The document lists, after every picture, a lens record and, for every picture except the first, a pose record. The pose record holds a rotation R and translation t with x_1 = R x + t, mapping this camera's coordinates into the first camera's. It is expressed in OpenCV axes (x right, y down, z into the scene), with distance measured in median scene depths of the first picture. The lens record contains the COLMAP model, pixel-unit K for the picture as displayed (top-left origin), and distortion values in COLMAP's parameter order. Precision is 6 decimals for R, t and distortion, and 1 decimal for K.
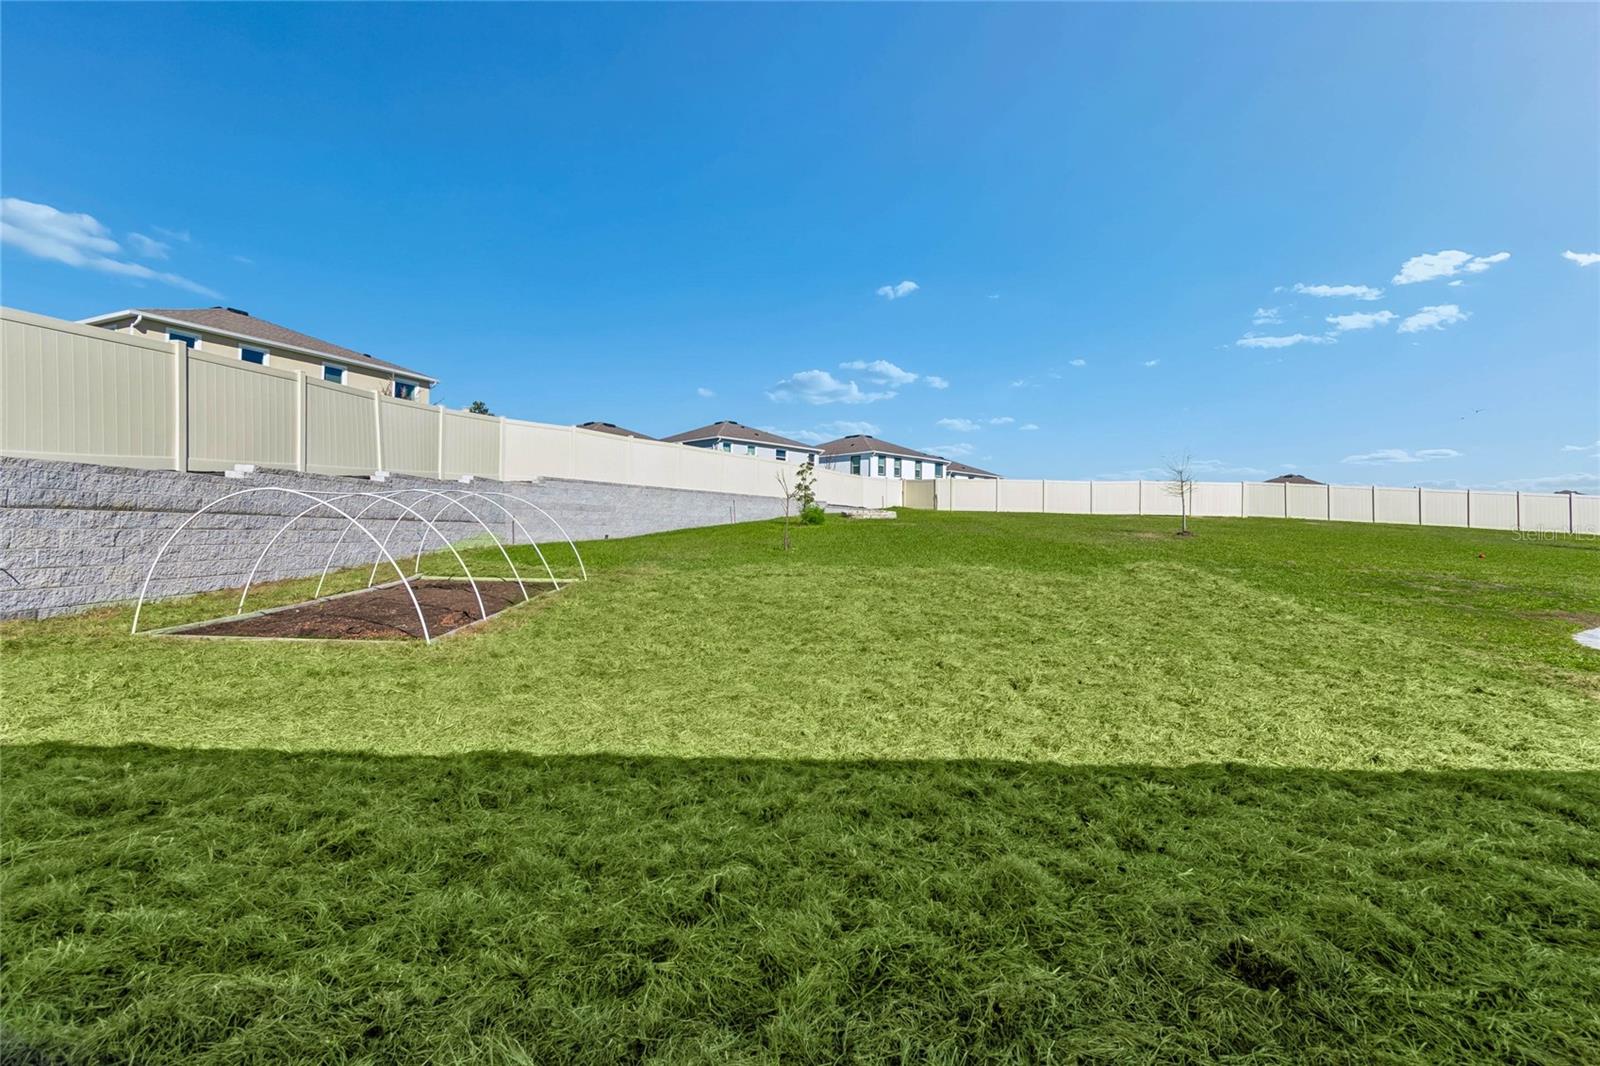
lens RADIAL K [[707.0, 0, 808.1], [0, 707.0, 532.2], [0, 0, 1]] dist [0.001935, -0.000852]
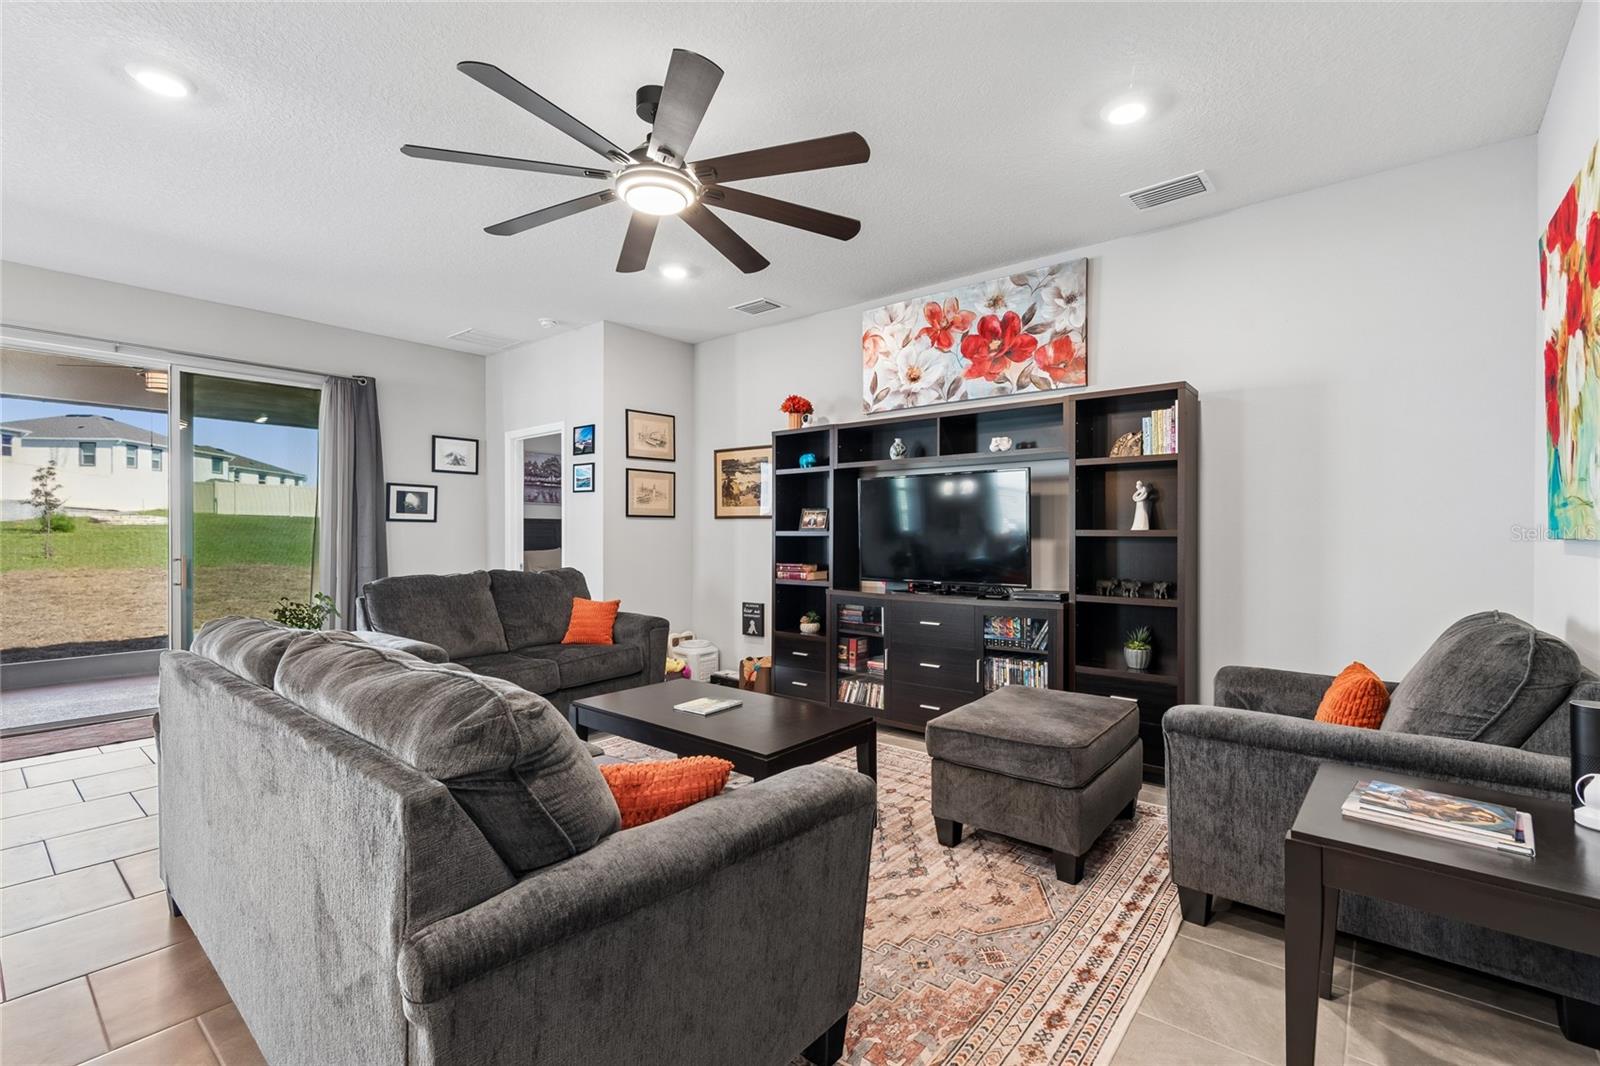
lens RADIAL K [[707.0, 0, 808.1], [0, 707.0, 532.2], [0, 0, 1]] dist [0.001935, -0.000852]
pose [[0.636923, -0.002945, 0.770922, -0.056519], [0.001984, 0.999996, 0.002181, -0.006441], [-0.770925, 0.000141, 0.636926, -0.278910]]
